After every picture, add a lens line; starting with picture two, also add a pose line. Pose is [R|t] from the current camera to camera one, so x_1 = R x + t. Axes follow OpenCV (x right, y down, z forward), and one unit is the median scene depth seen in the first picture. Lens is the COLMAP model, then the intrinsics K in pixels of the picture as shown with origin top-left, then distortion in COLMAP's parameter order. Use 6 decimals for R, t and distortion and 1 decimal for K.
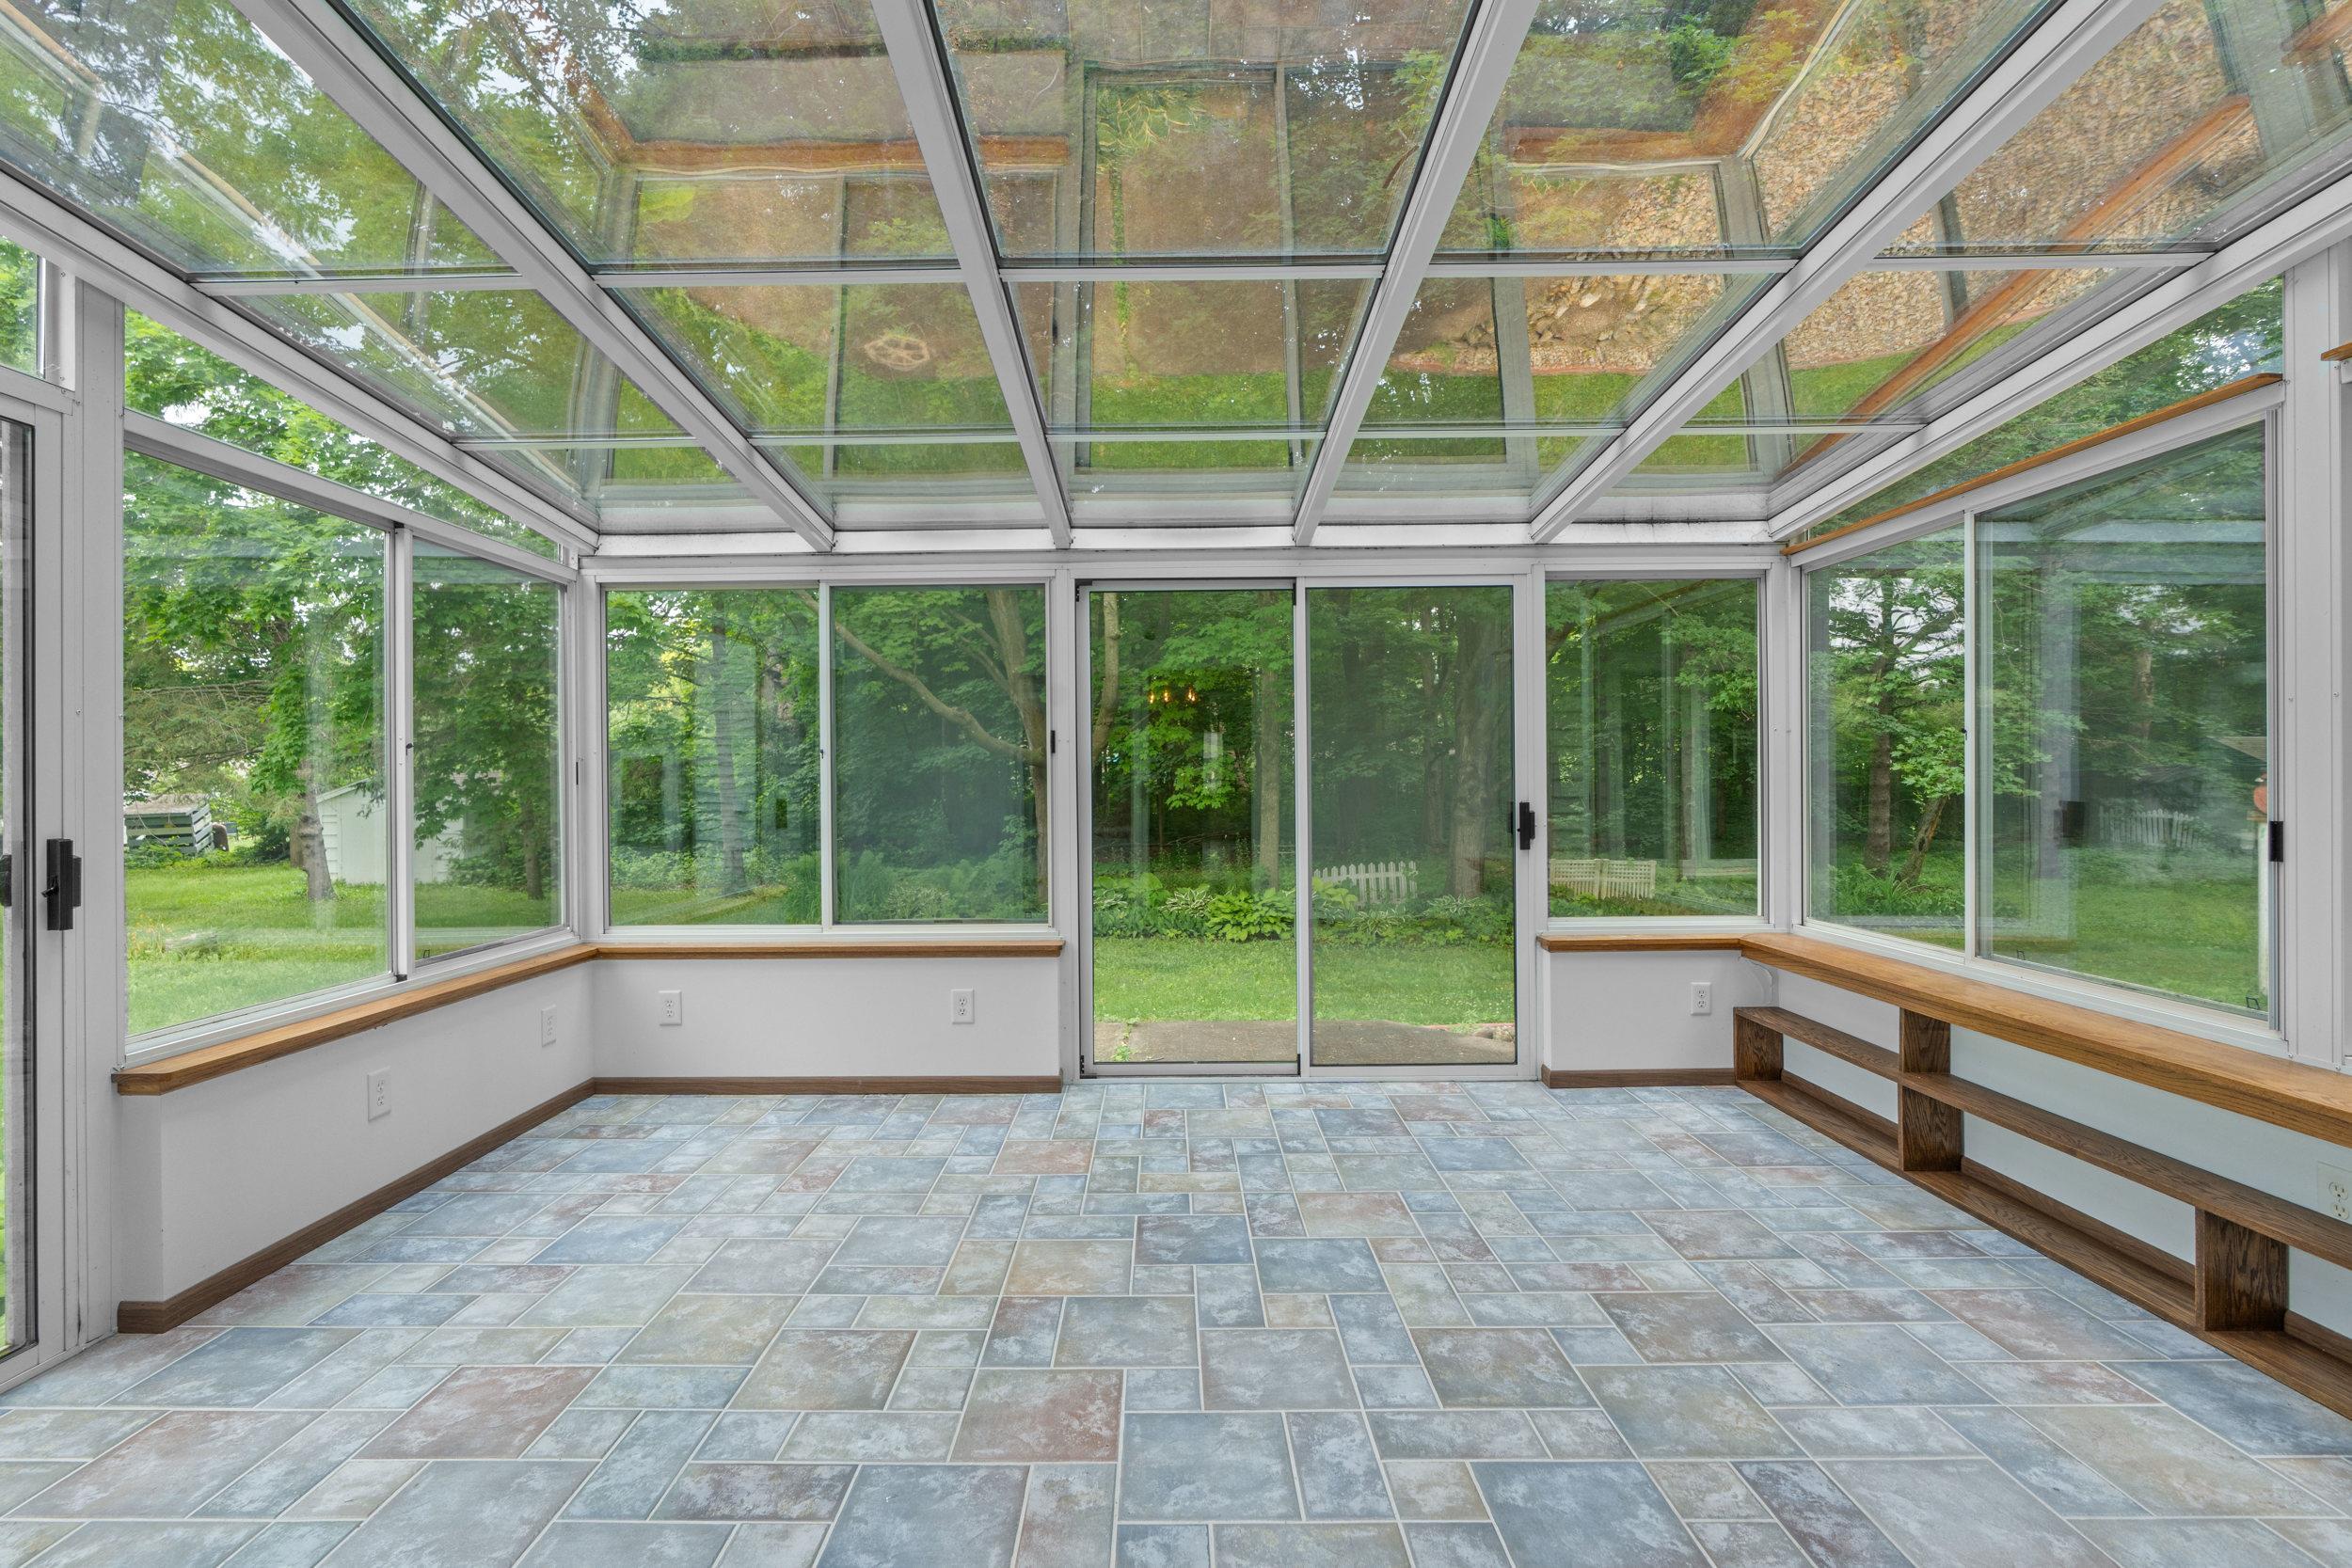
lens RADIAL K [[1057.0, 0, 1159.2], [0, 1057.0, 772.5], [0, 0, 1]] dist [-0.009389, 0.002643]
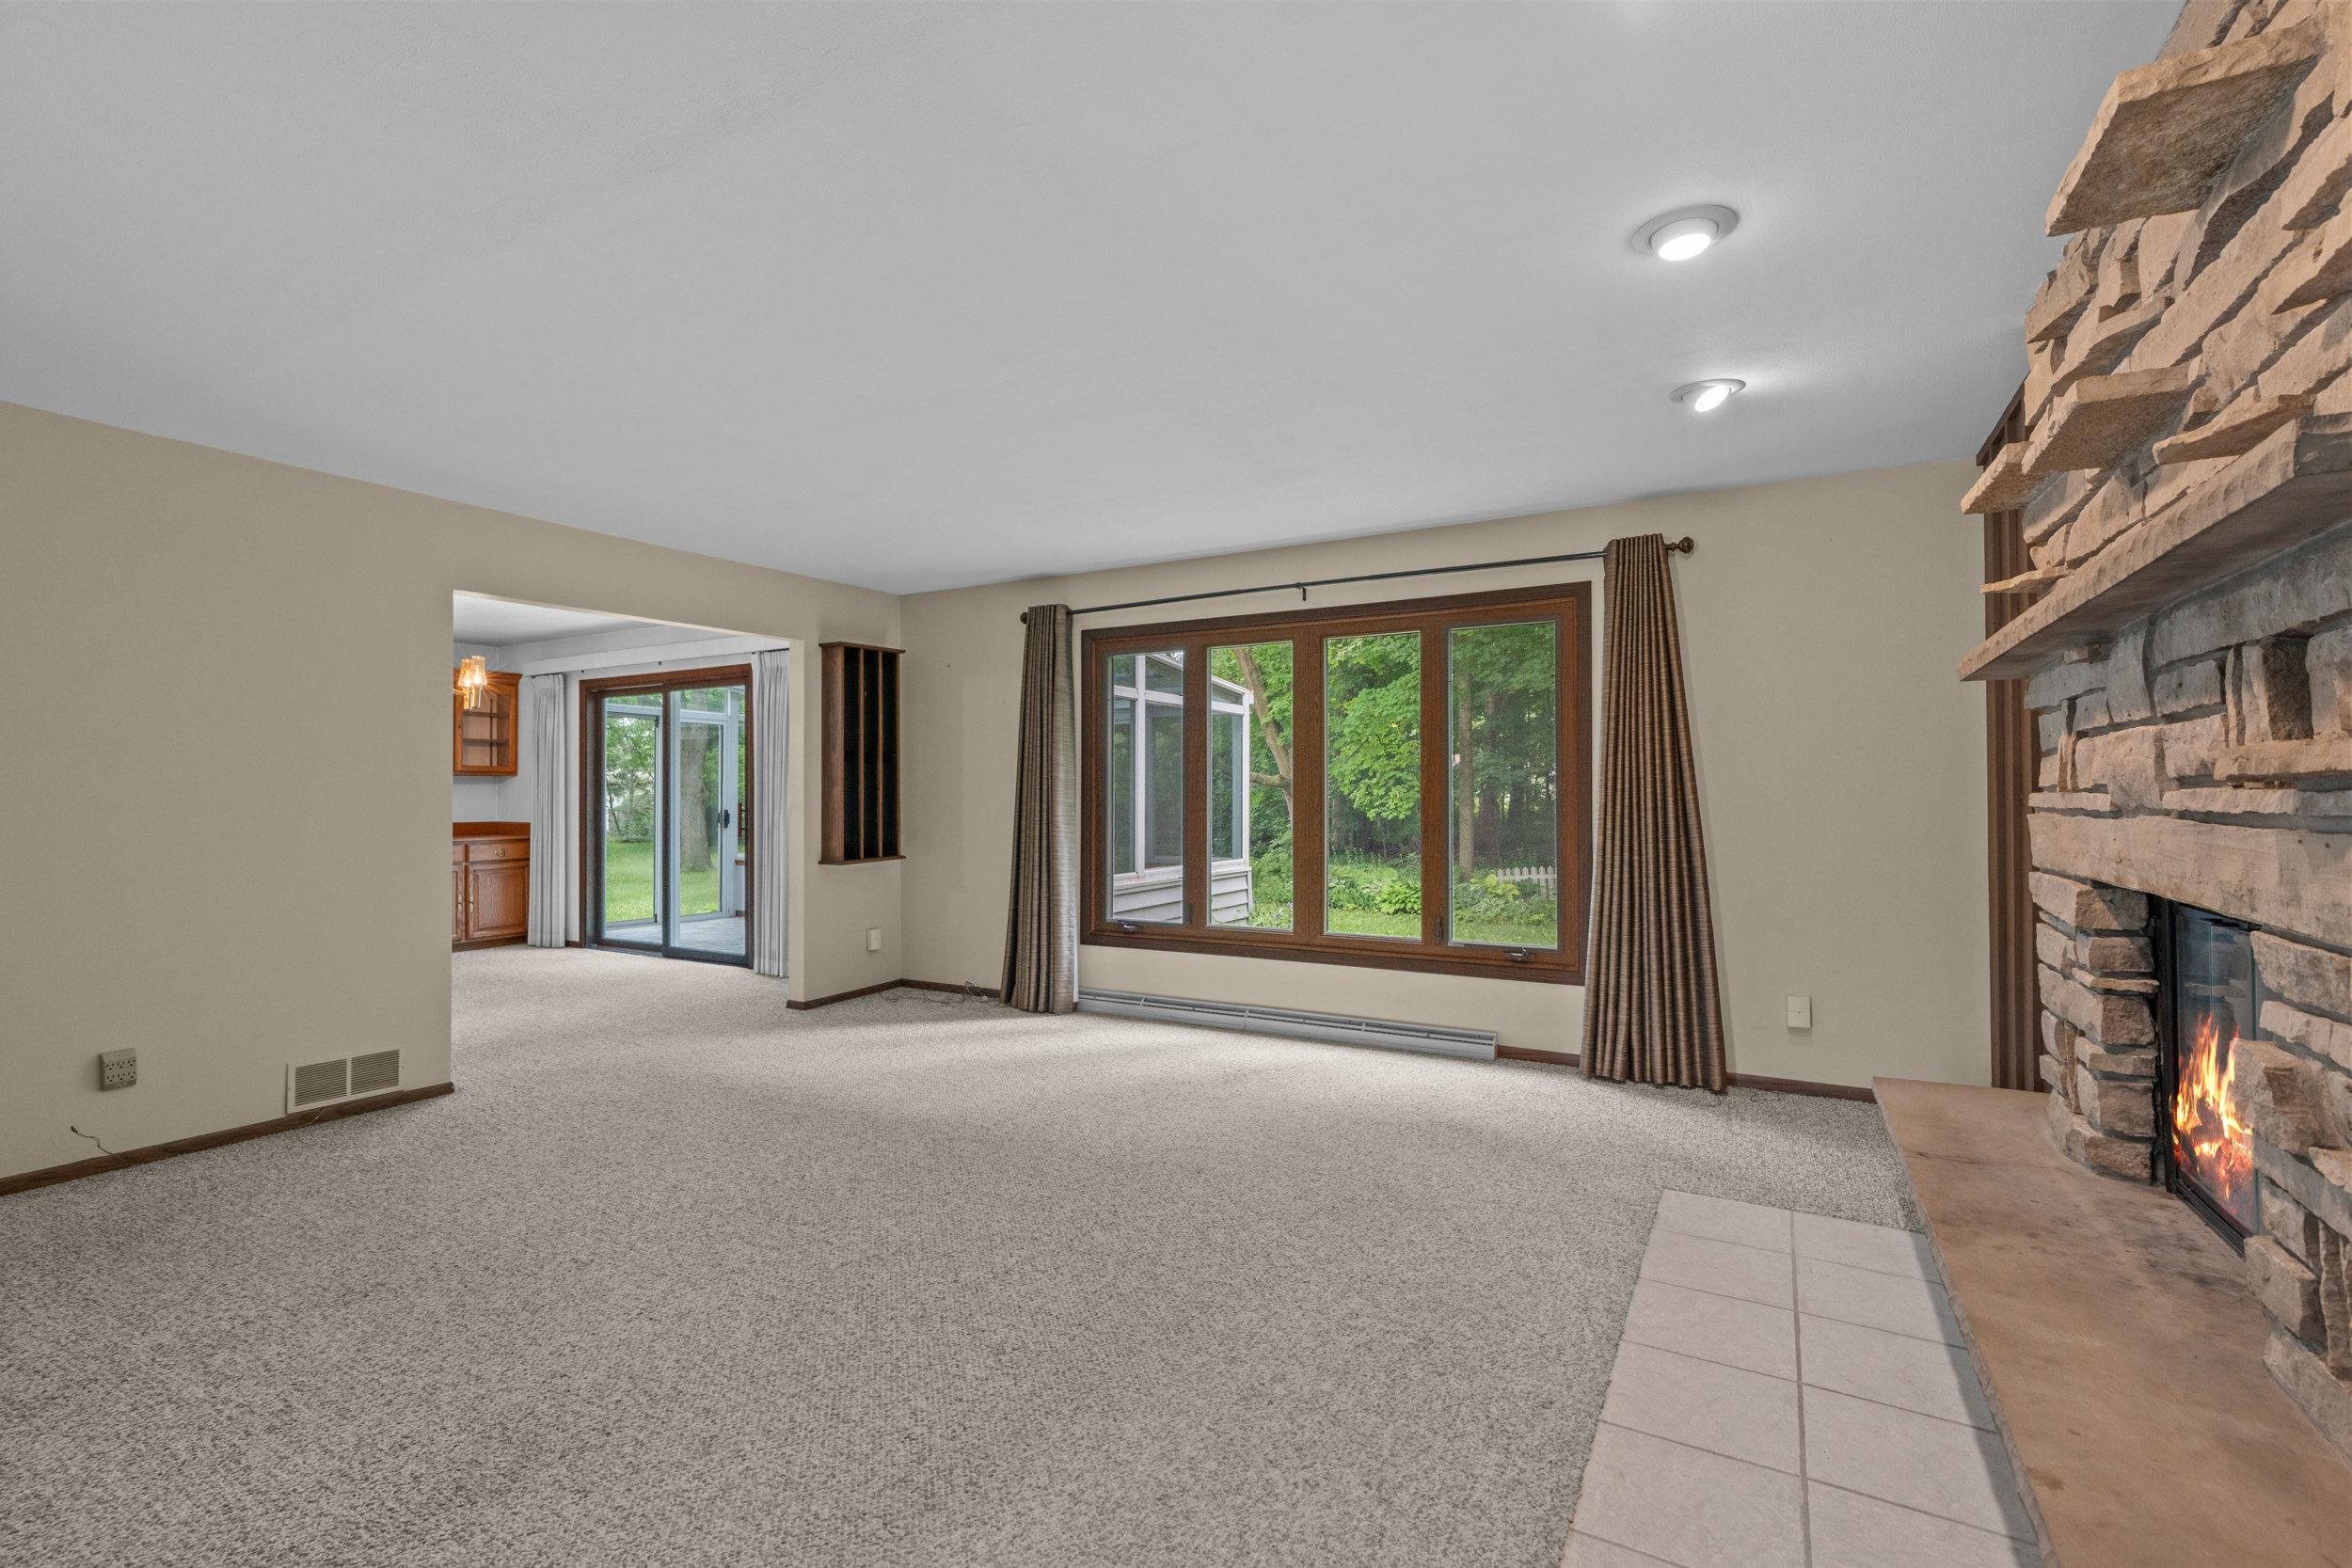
lens RADIAL K [[1057.0, 0, 1154.8], [0, 1057.0, 786.0], [0, 0, 1]] dist [-0.009389, 0.002643]
pose [[0.866141, 0.004010, -0.499783, 2.109627], [-0.003995, 0.999991, 0.001100, -0.041285], [0.499783, 0.001044, 0.866150, -1.519597]]
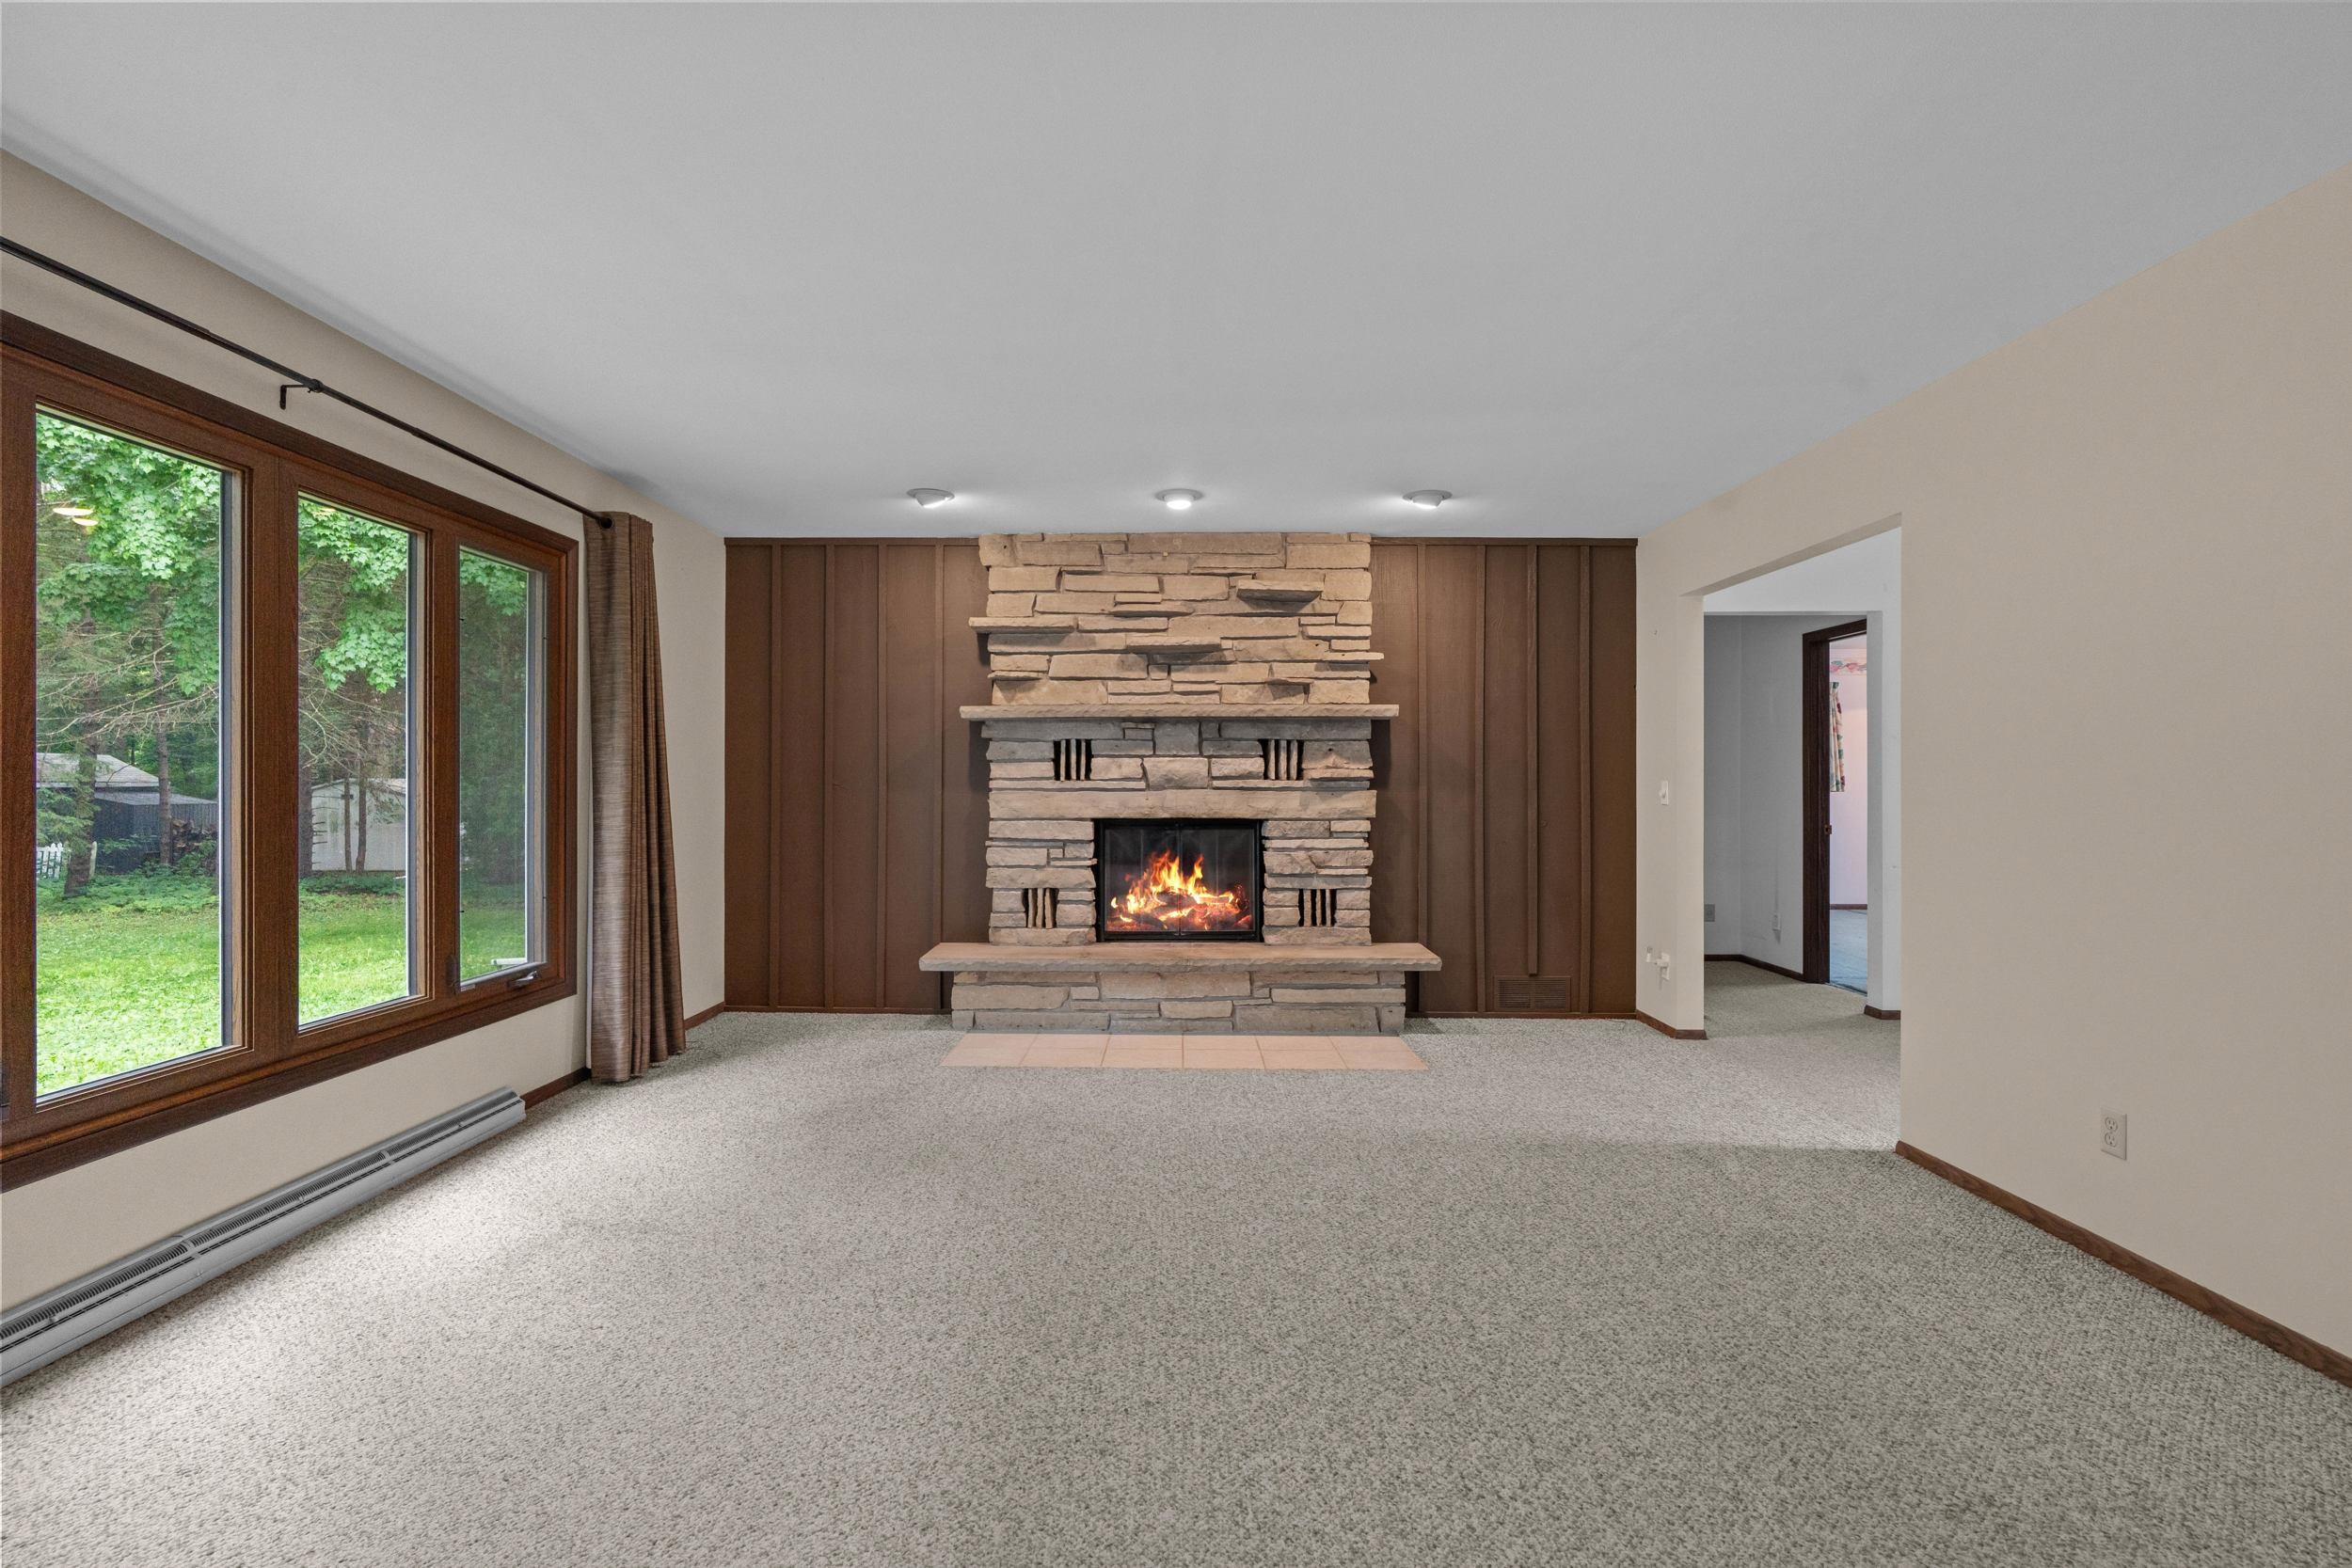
lens RADIAL K [[1057.0, 0, 1171.0], [0, 1057.0, 778.5], [0, 0, 1]] dist [-0.009389, 0.002643]
pose [[0.004228, 0.015108, 0.999877, 0.642807], [-0.006986, 0.999862, -0.015078, -0.017122], [-0.999967, -0.006922, 0.004333, -0.714984]]
